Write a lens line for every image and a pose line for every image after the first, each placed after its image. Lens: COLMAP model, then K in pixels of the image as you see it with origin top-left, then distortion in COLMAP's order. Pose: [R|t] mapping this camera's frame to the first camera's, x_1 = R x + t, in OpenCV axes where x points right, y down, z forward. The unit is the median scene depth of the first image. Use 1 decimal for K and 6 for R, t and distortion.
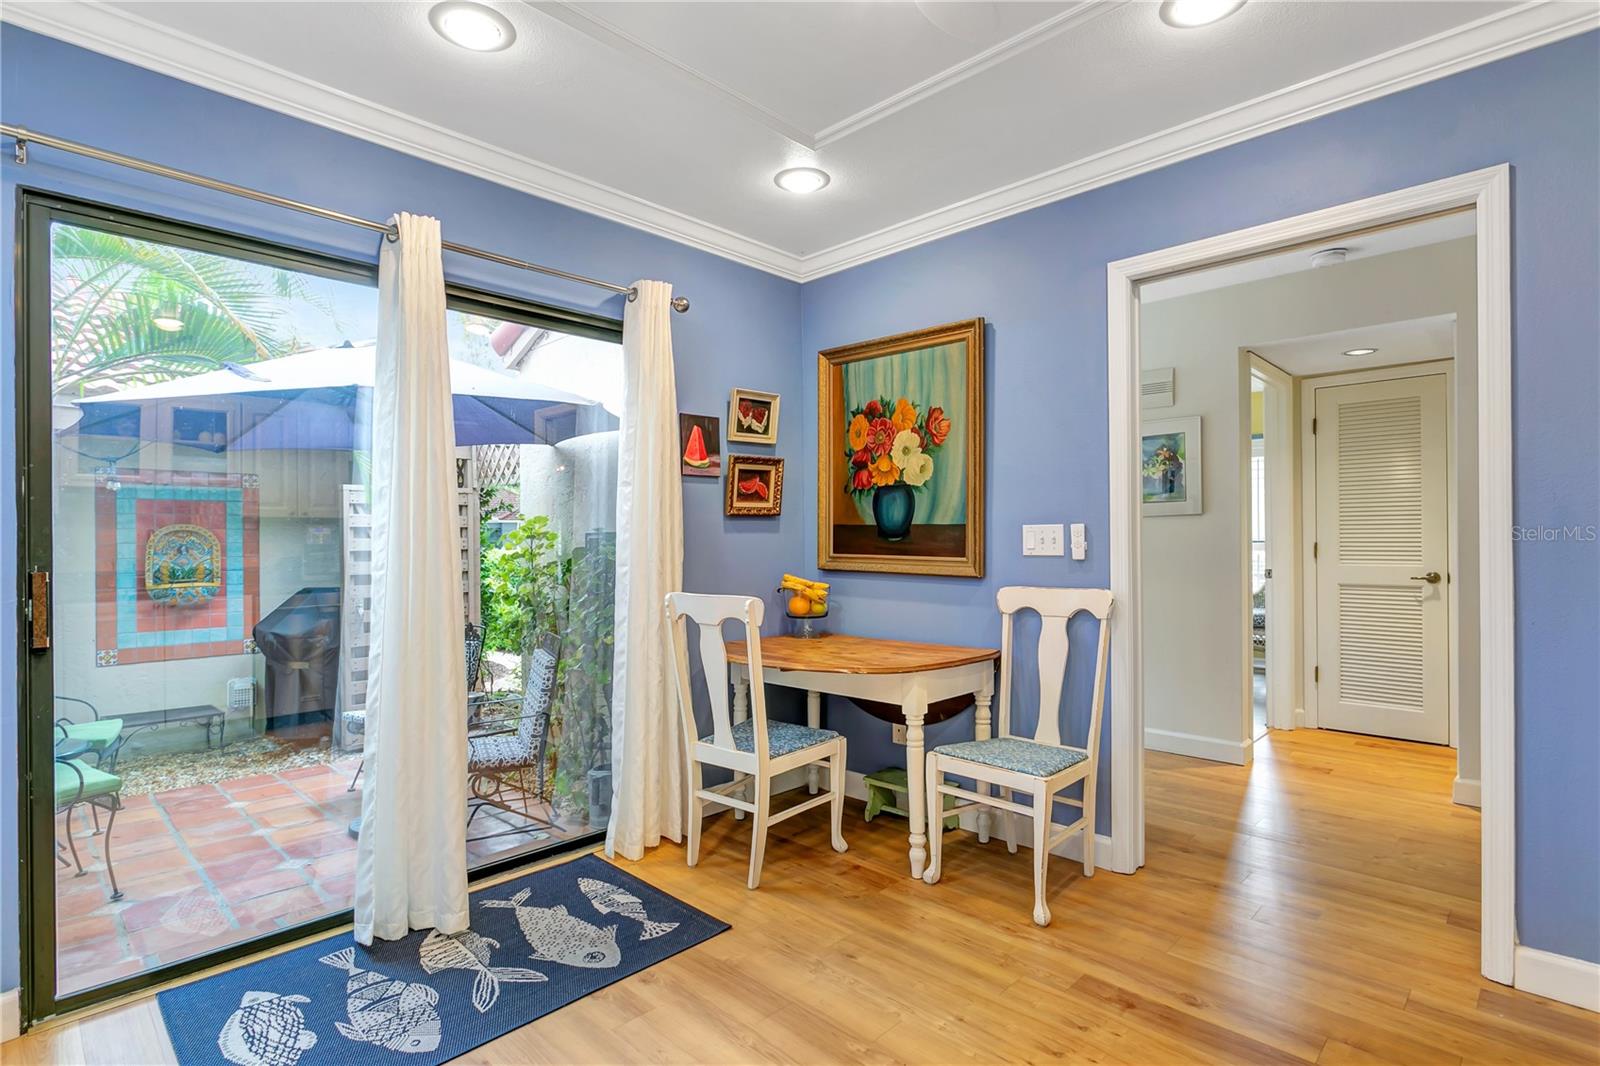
lens RADIAL K [[782.6, 0, 803.9], [0, 782.6, 535.6], [0, 0, 1]] dist [-0.012257, 0.004892]
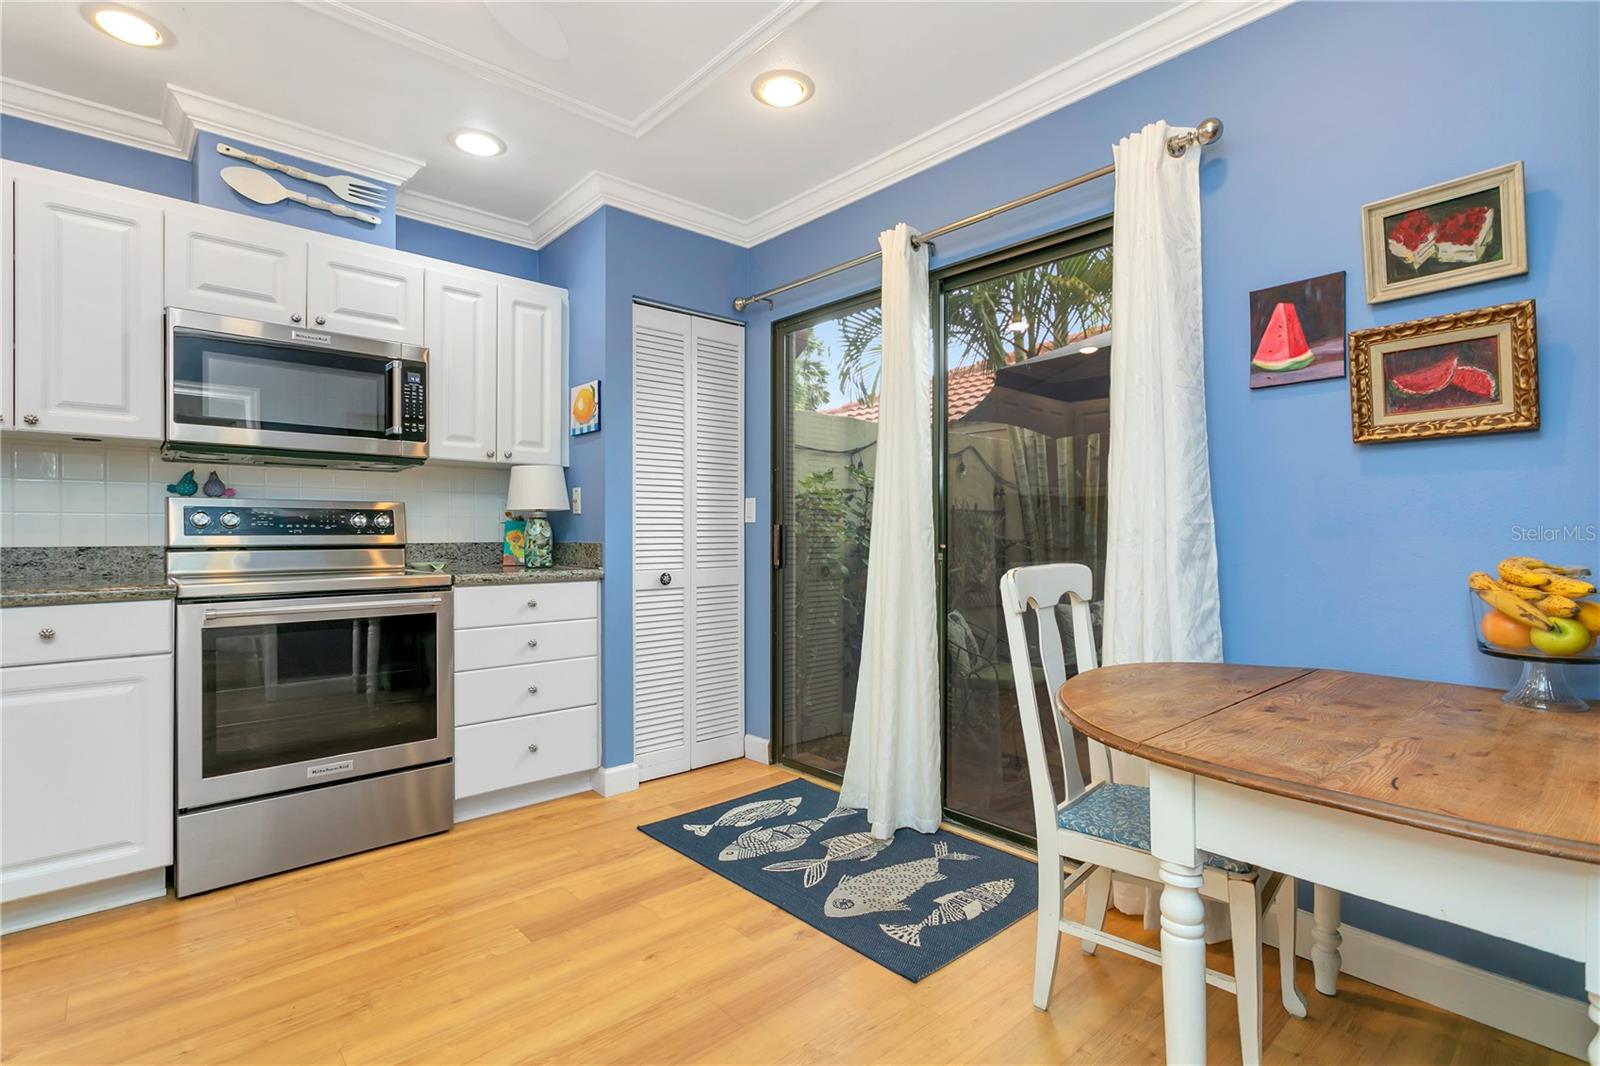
lens RADIAL K [[767.1, 0, 806.8], [0, 767.1, 534.4], [0, 0, 1]] dist [0.004250, 0.000528]
pose [[-0.065923, 0.005915, -0.997807, 0.641104], [0.007290, 0.999959, 0.005446, 0.044730], [0.997798, -0.006915, -0.065963, 0.891259]]
